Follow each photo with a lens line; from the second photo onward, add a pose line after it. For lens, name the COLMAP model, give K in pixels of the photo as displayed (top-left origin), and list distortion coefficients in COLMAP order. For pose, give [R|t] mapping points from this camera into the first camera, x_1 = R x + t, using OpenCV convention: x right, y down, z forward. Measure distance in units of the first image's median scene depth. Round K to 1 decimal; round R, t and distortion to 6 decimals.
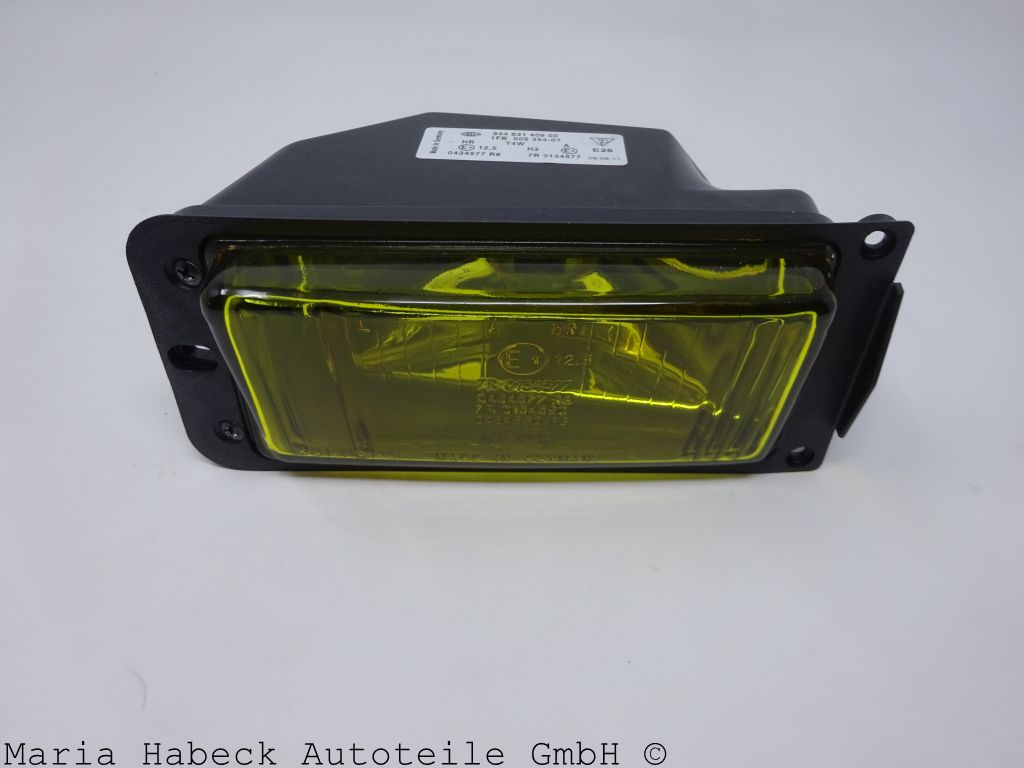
lens RADIAL K [[744.5, 0, 512.0], [0, 744.5, 384.0], [0, 0, 1]] dist [0.010414, -0.011709]
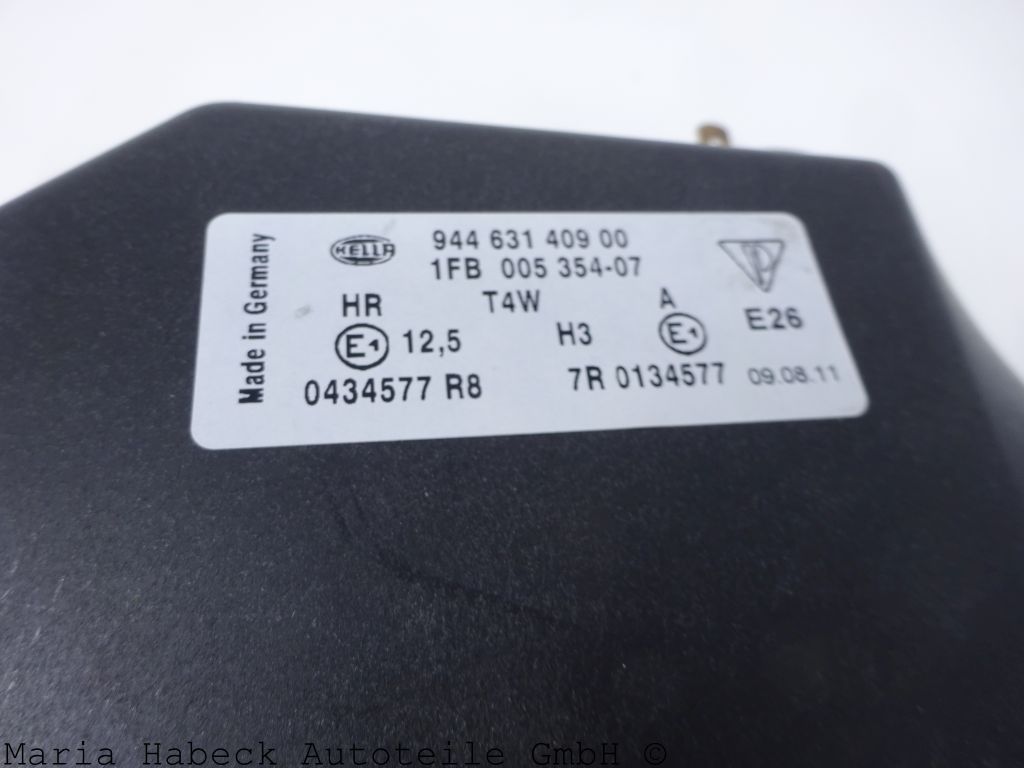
lens RADIAL K [[744.5, 0, 512.0], [0, 744.5, 384.0], [0, 0, 1]] dist [0.010414, -0.011709]
pose [[0.980012, -0.093749, 0.175465, -0.055459], [0.013756, 0.911825, 0.410348, -0.422324], [-0.198463, -0.399732, 0.894889, 0.704288]]
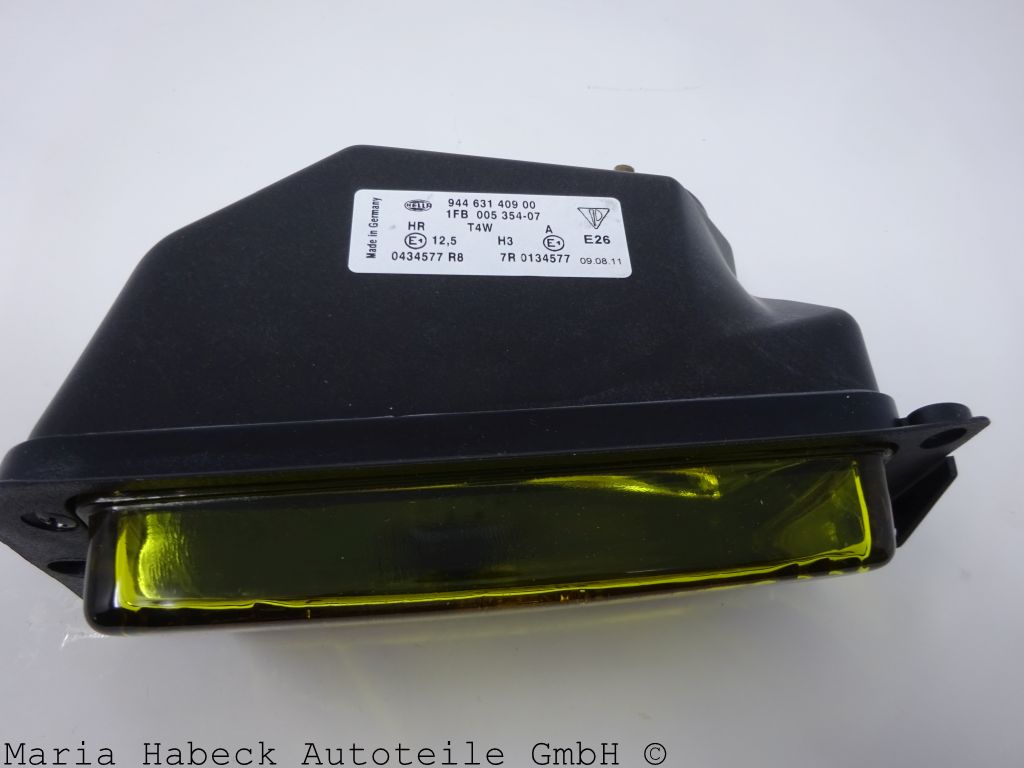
lens RADIAL K [[744.5, 0, 512.0], [0, 744.5, 384.0], [0, 0, 1]] dist [0.010414, -0.011709]
pose [[0.993446, -0.046513, 0.104410, -0.049425], [0.009163, 0.942927, 0.332875, -0.423809], [-0.113934, -0.329736, 0.937173, 0.250396]]
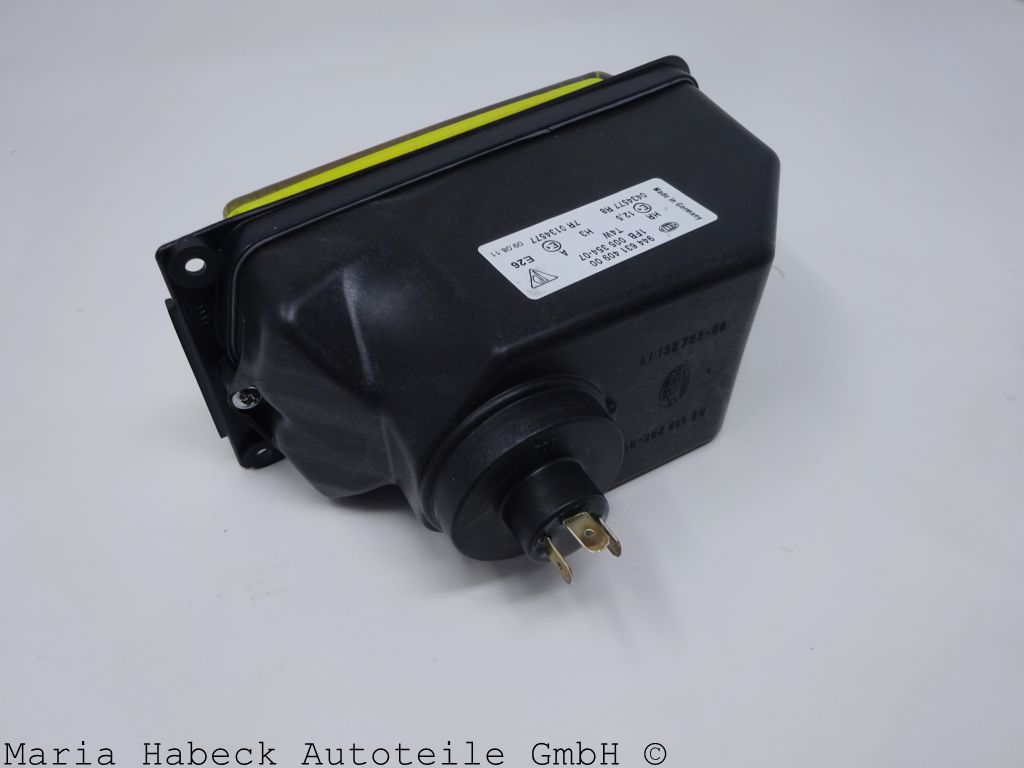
lens RADIAL K [[744.5, 0, 512.0], [0, 744.5, 384.0], [0, 0, 1]] dist [0.010414, -0.011709]
pose [[-0.790968, 0.420861, -0.444123, 0.547301], [-0.406094, 0.181841, 0.895556, -1.010712], [0.457665, 0.888712, 0.027079, 1.081772]]
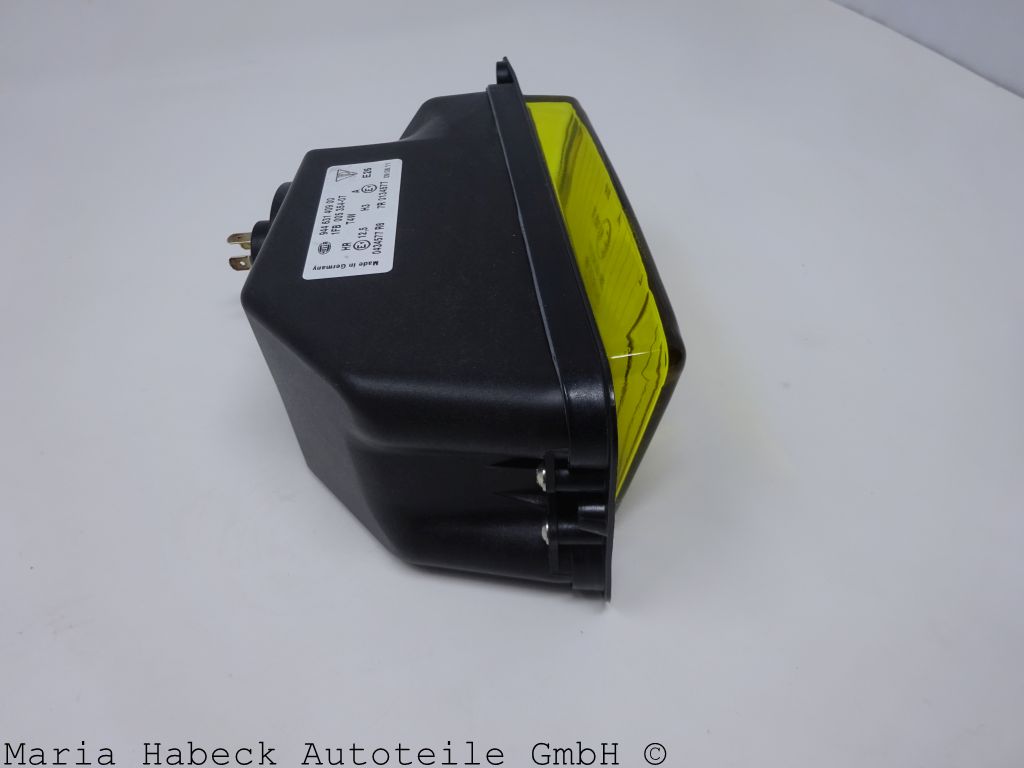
lens RADIAL K [[744.5, 0, 512.0], [0, 744.5, 384.0], [0, 0, 1]] dist [0.010414, -0.011709]
pose [[-0.111354, -0.711807, 0.693492, -0.855180], [0.680487, 0.453953, 0.575208, -0.645213], [-0.724250, 0.535964, 0.433826, 0.540658]]
